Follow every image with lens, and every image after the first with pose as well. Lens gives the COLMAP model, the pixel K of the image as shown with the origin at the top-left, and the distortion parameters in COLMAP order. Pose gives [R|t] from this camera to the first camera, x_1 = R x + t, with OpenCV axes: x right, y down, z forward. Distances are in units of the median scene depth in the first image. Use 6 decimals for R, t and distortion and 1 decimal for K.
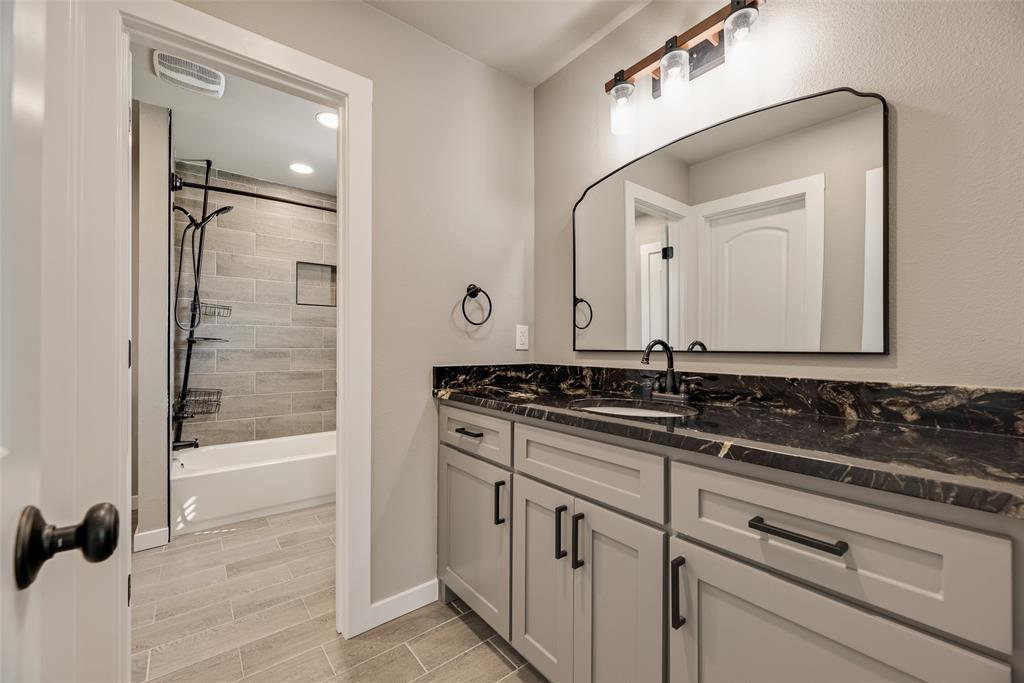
lens RADIAL K [[416.2, 0, 514.5], [0, 416.2, 344.2], [0, 0, 1]] dist [0.004815, -0.000858]
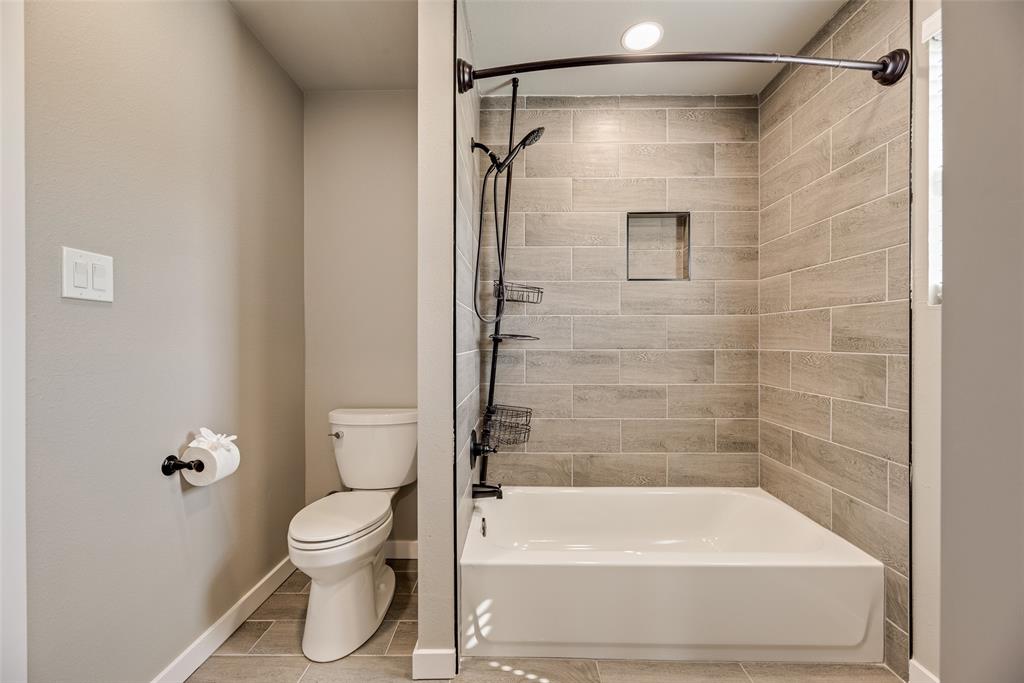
lens RADIAL K [[416.2, 0, 514.9], [0, 416.2, 344.0], [0, 0, 1]] dist [0.004815, -0.000858]
pose [[0.780707, -0.002632, -0.624892, -0.297107], [0.003406, 0.999994, 0.000044, 0.000815], [0.624888, -0.002163, 0.780711, 0.452116]]
